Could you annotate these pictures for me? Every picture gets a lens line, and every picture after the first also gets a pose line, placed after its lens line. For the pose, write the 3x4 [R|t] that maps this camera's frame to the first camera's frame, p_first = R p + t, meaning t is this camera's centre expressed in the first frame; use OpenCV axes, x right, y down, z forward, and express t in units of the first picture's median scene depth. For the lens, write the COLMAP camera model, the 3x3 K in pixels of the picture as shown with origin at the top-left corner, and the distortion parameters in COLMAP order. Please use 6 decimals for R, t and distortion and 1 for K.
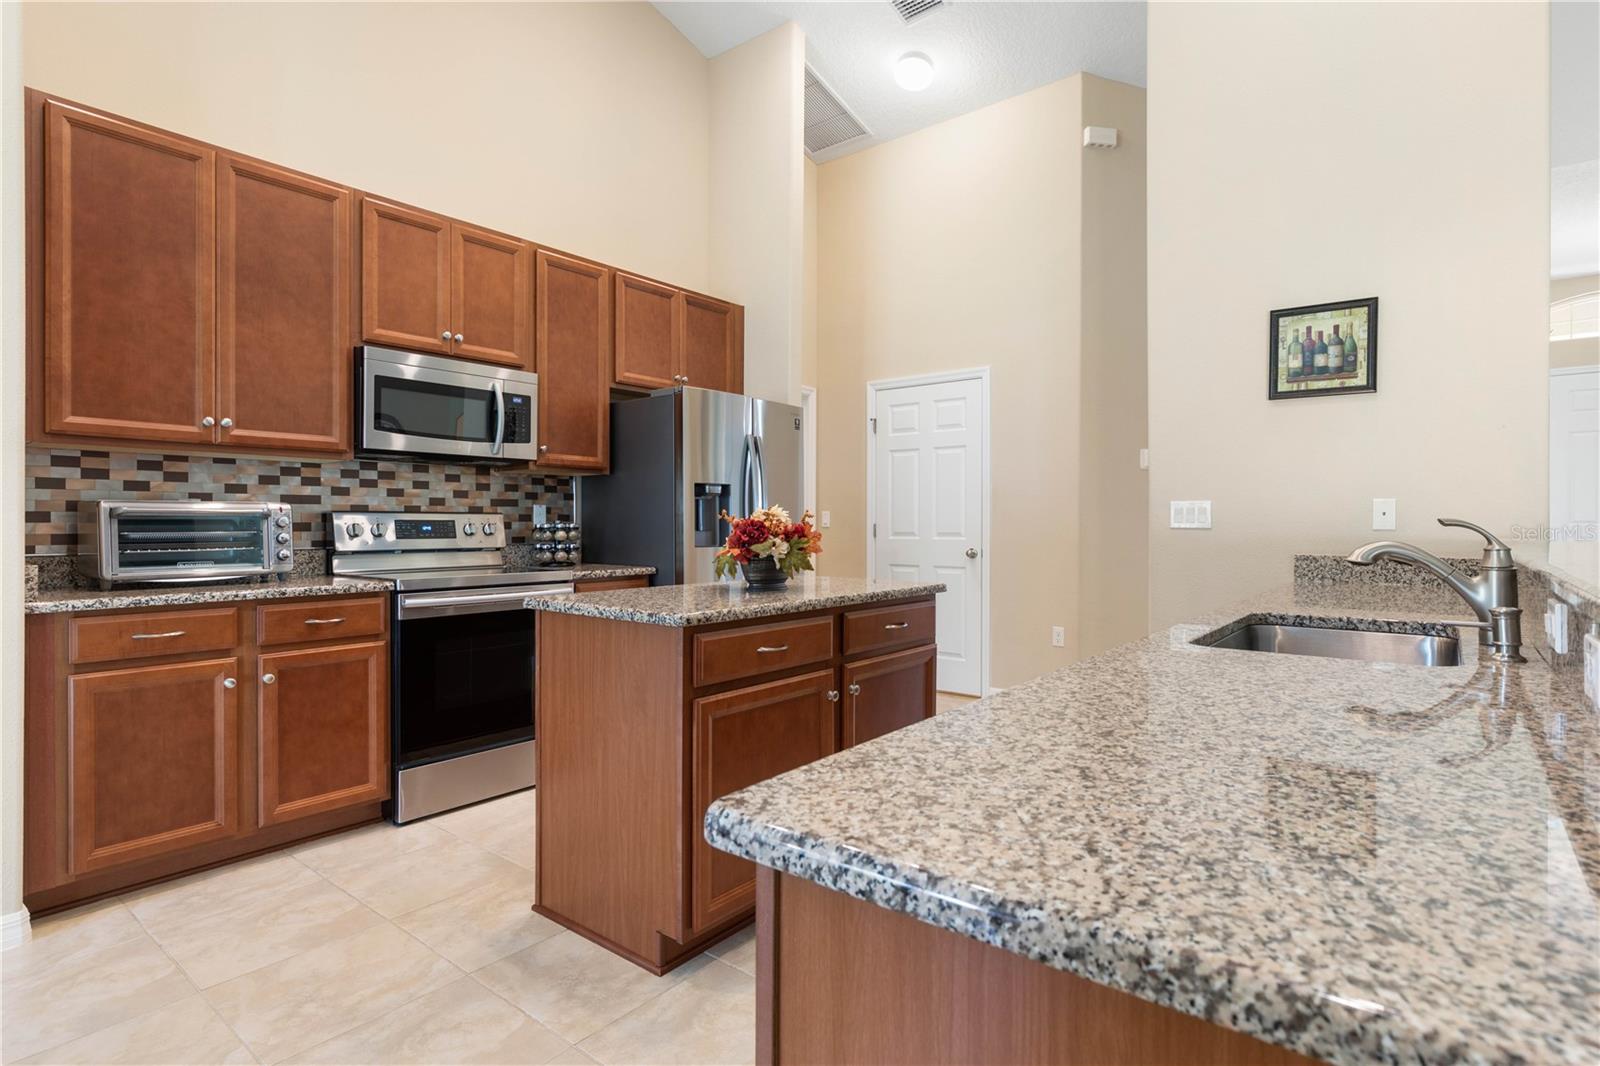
lens RADIAL K [[799.6, 0, 818.4], [0, 799.6, 527.5], [0, 0, 1]] dist [-0.003567, -0.000110]
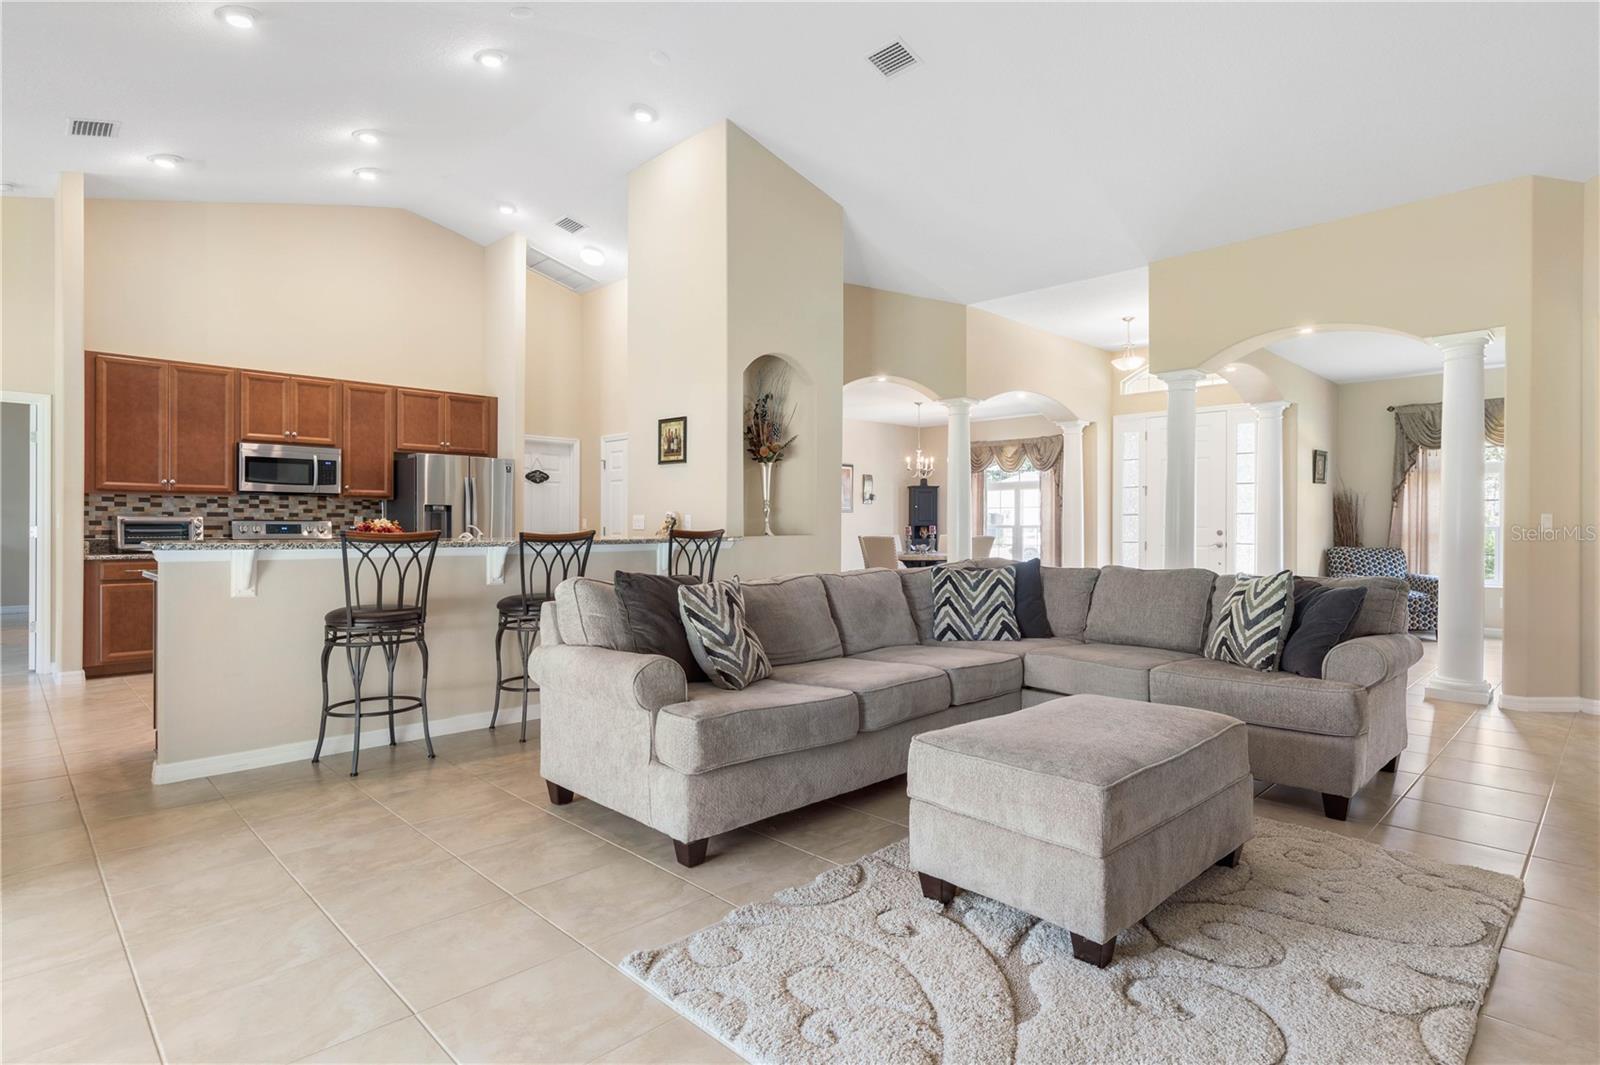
lens RADIAL K [[822.5, 0, 818.1], [0, 822.5, 529.2], [0, 0, 1]] dist [-0.001683, -0.000426]
pose [[0.993216, 0.003039, -0.116246, 1.228119], [-0.003311, 0.999992, -0.002146, 0.002886], [0.116239, 0.002516, 0.993218, -1.005136]]
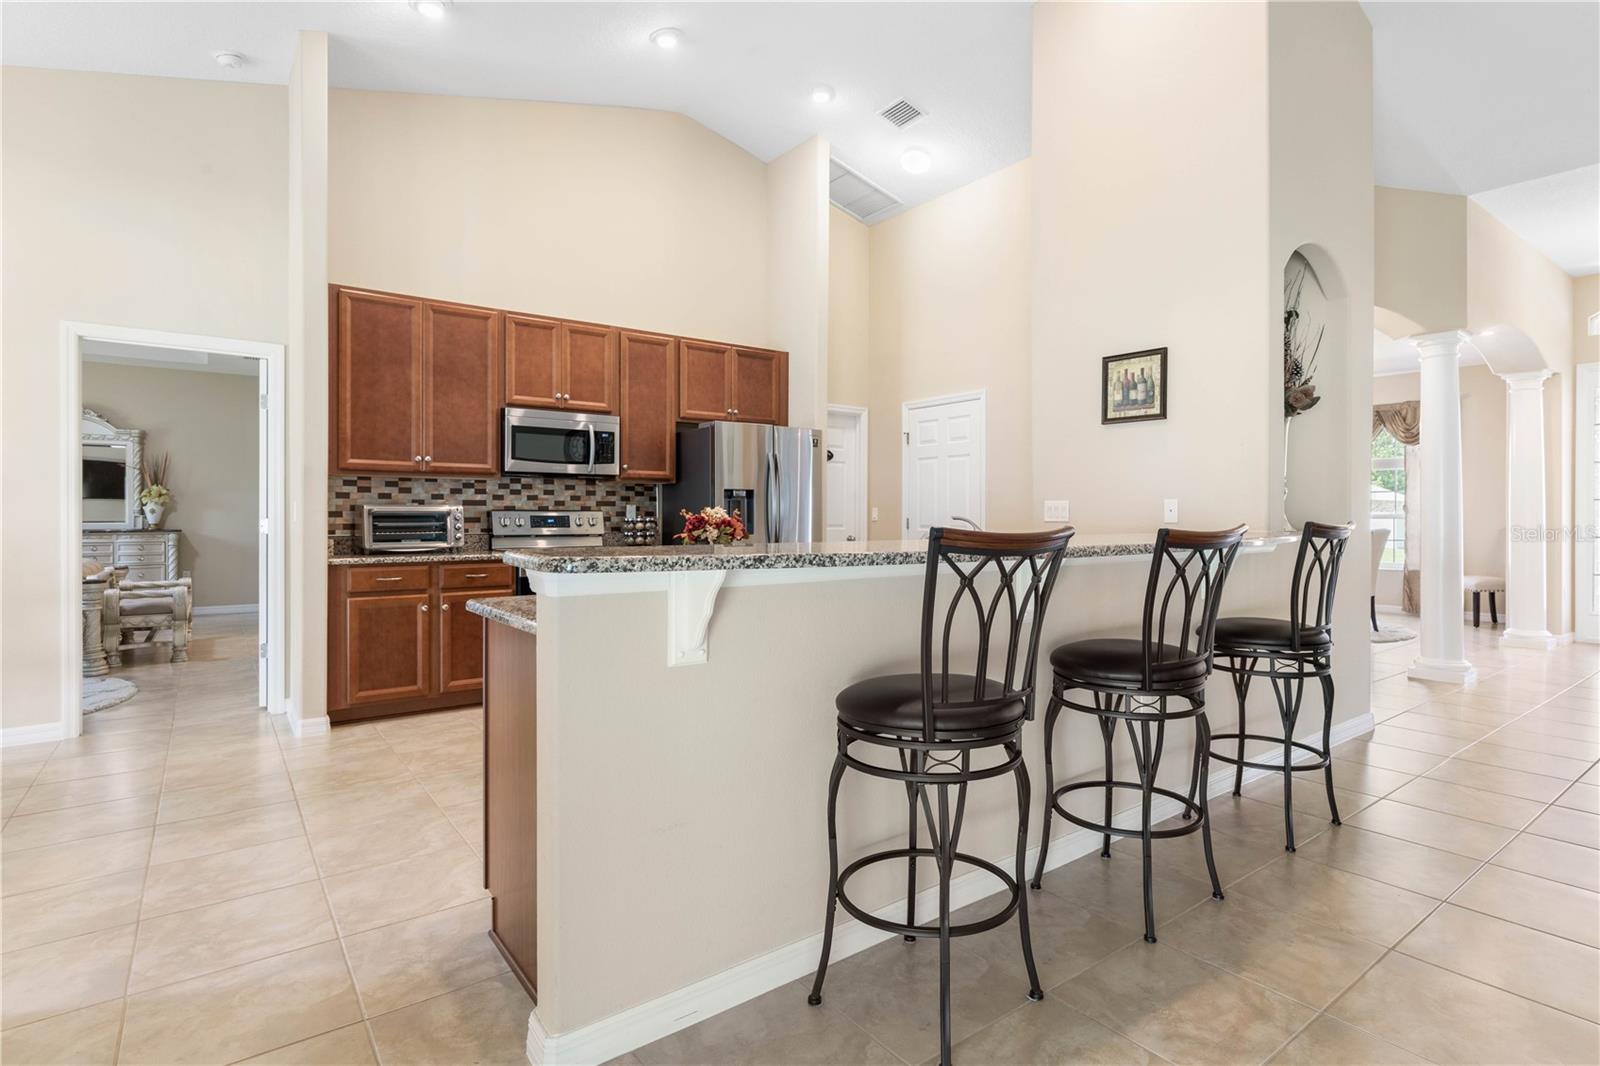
lens RADIAL K [[801.5, 0, 827.5], [0, 801.5, 521.6], [0, 0, 1]] dist [-0.008203, -0.000678]
pose [[0.969504, 0.001217, -0.245073, 0.460732], [-0.001223, 0.999999, 0.000131, 0.001547], [0.245073, 0.000173, 0.969505, -0.409540]]
